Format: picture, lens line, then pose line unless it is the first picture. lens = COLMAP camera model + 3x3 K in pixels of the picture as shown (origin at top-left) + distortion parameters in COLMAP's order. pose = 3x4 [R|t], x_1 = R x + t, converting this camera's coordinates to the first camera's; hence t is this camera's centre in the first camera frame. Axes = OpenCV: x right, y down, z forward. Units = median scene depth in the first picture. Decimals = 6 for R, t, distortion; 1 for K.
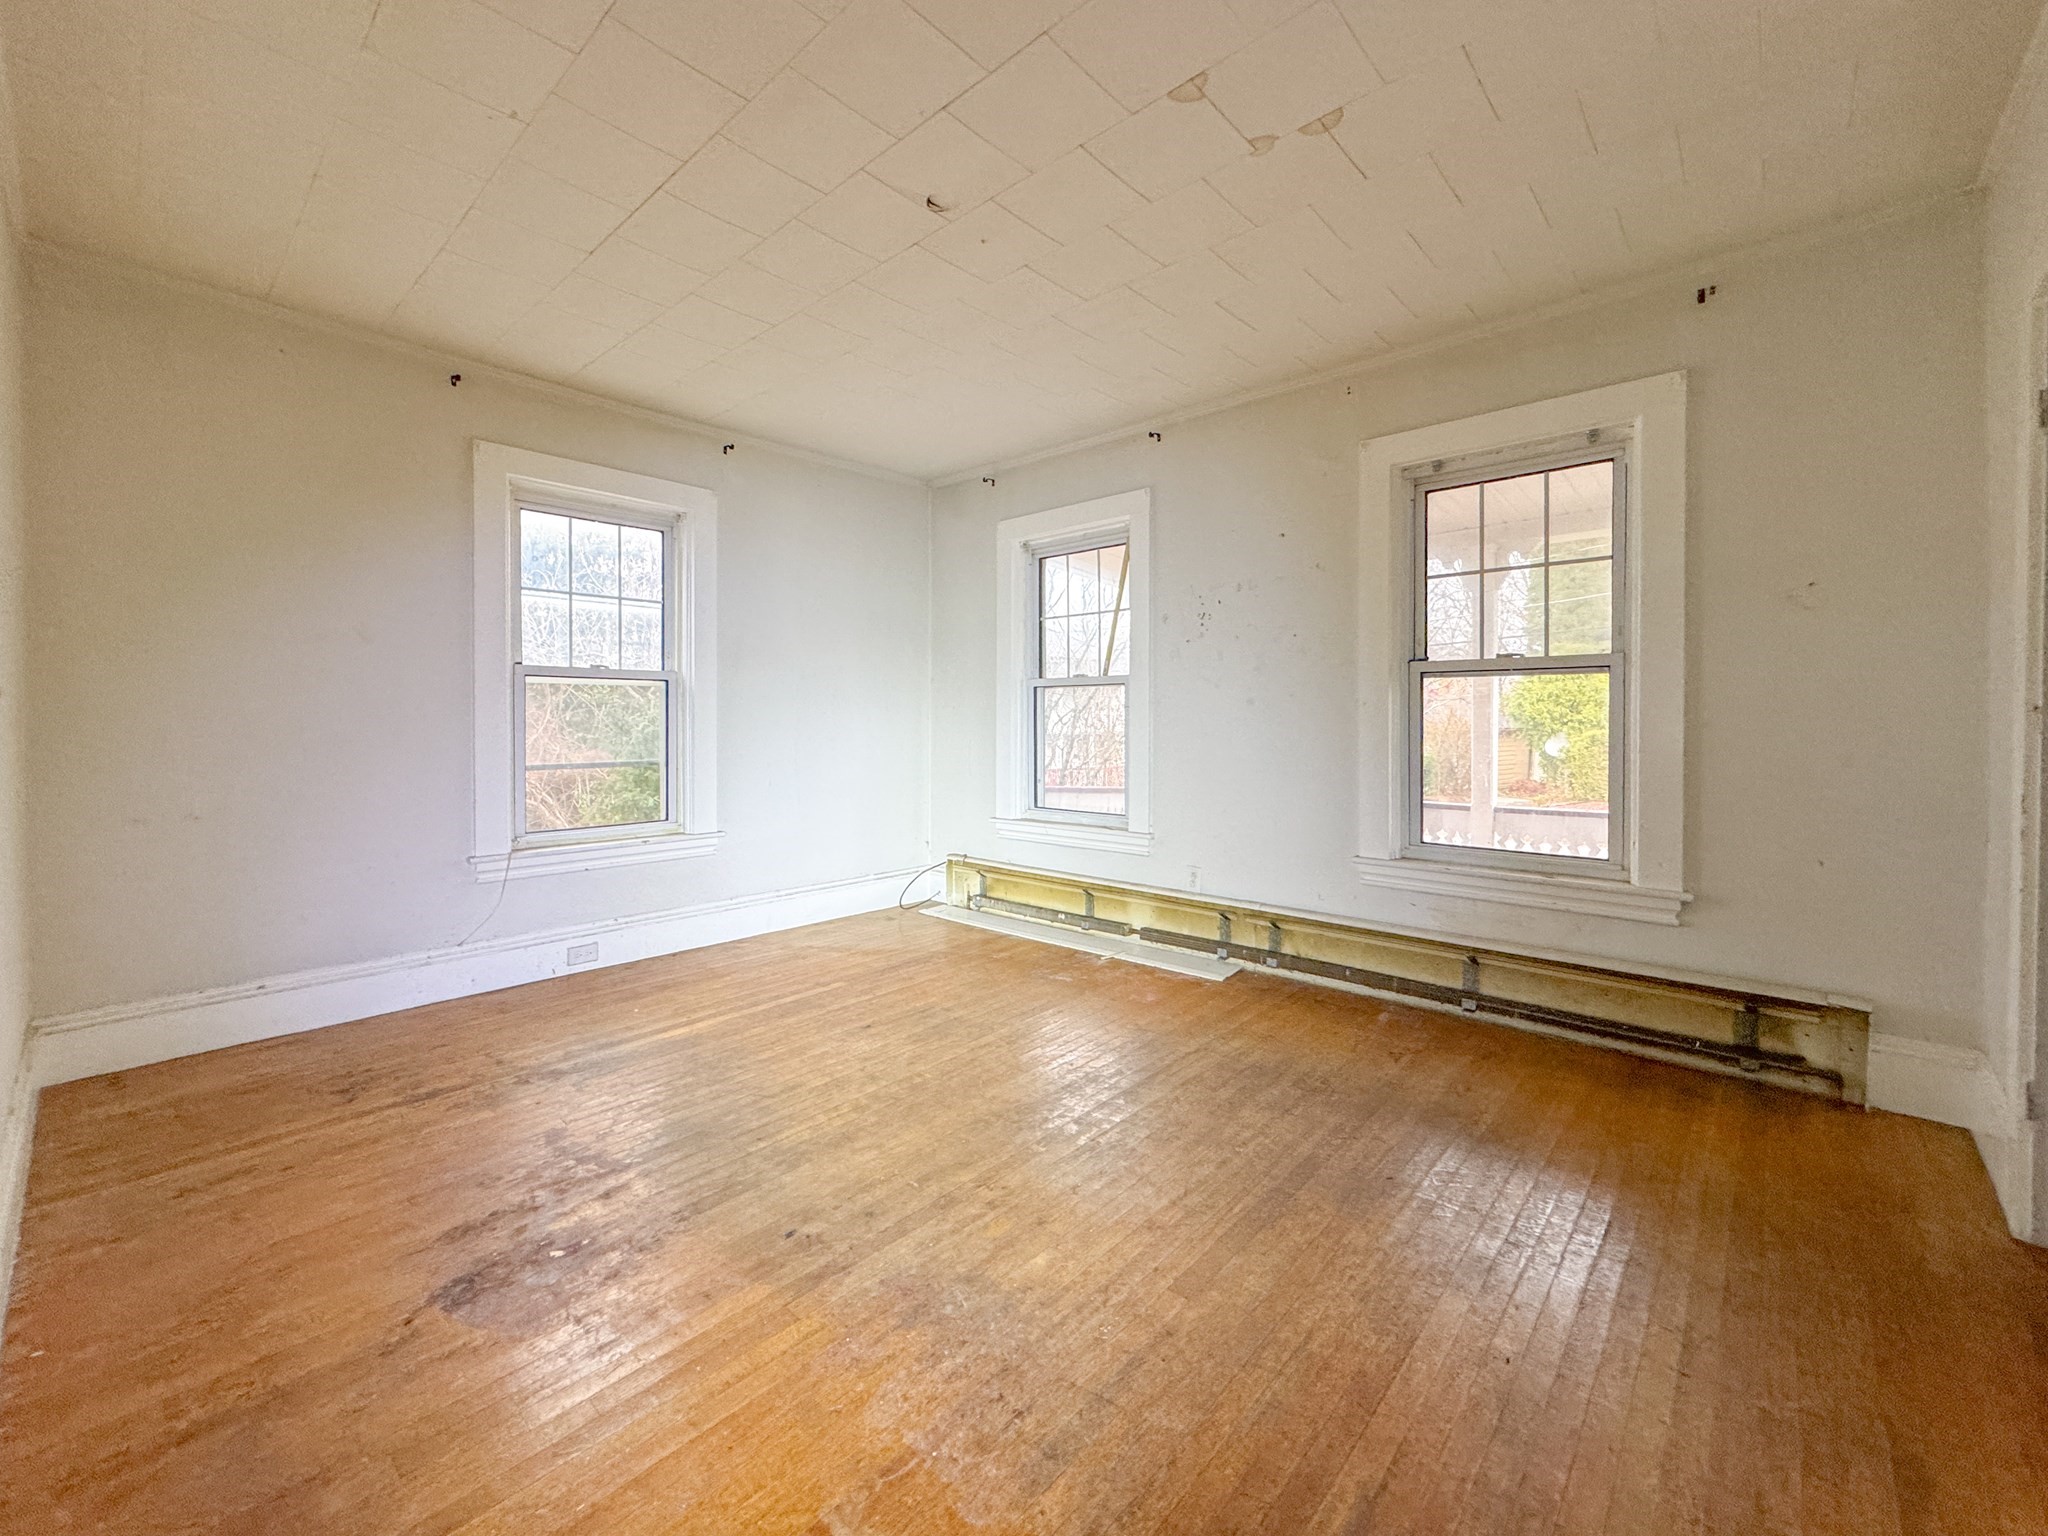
lens RADIAL K [[832.0, 0, 1022.5], [0, 832.0, 721.8], [0, 0, 1]] dist [-0.000402, -0.000198]
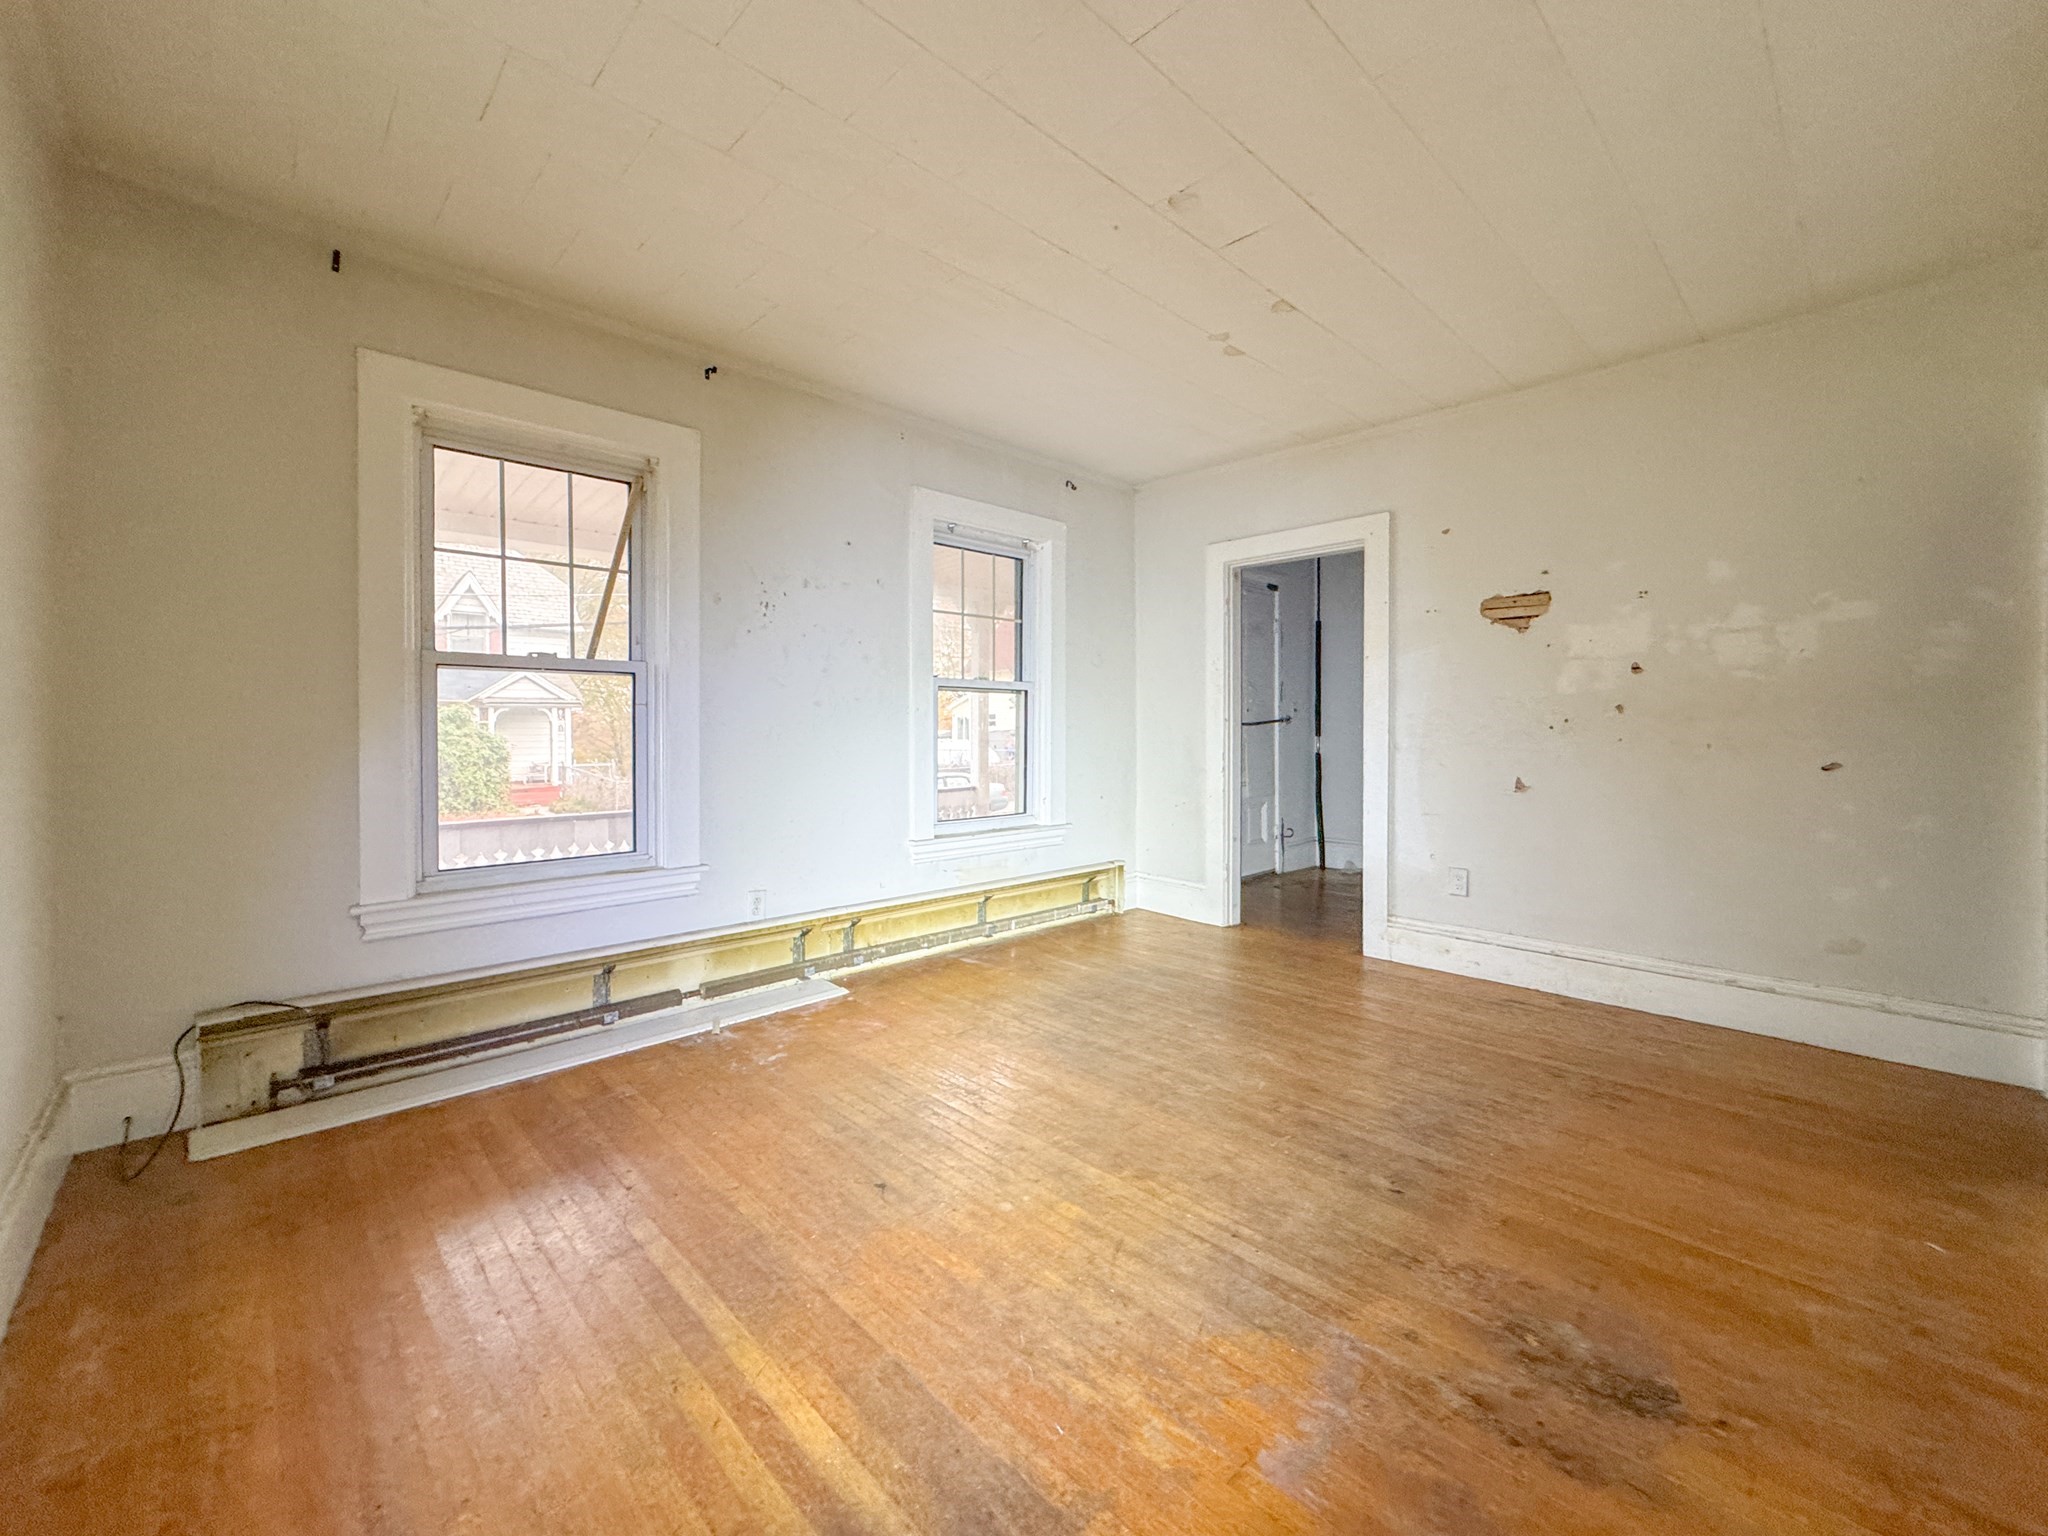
lens RADIAL K [[841.2, 0, 1020.6], [0, 841.2, 745.4], [0, 0, 1]] dist [-0.002115, -0.000298]
pose [[0.063122, -0.015085, 0.997892, -0.811986], [0.004918, 0.999878, 0.014804, 0.011571], [-0.997994, 0.003974, 0.063188, 0.828413]]
